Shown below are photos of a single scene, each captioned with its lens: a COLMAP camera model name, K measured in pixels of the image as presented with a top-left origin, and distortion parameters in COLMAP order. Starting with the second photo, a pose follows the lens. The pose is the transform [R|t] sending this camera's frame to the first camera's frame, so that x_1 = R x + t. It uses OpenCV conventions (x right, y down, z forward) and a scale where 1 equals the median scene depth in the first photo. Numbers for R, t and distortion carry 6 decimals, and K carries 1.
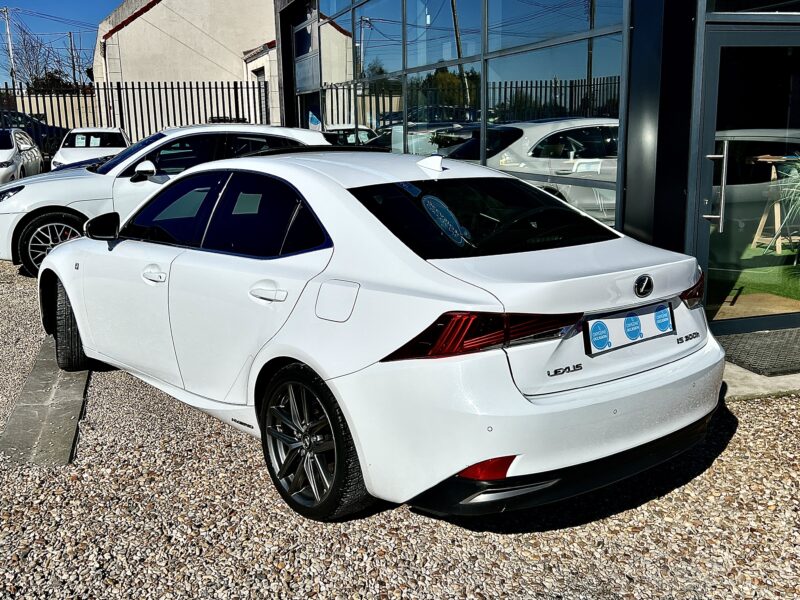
lens RADIAL K [[838.9, 0, 400.2], [0, 838.9, 298.2], [0, 0, 1]] dist [-0.022657, 0.000000]
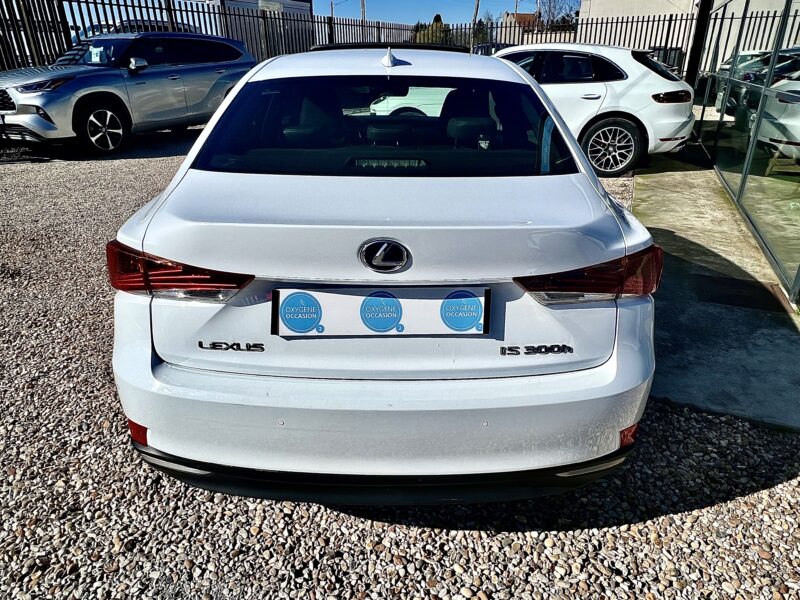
lens RADIAL K [[523.7, 0, 400.2], [0, 523.7, 302.5], [0, 0, 1]] dist [-0.004443, 0.001381]
pose [[0.754364, 0.263582, -0.601215, 0.540073], [-0.118675, 0.955517, 0.270008, -0.086720], [0.645641, -0.132335, 0.752087, 0.711005]]
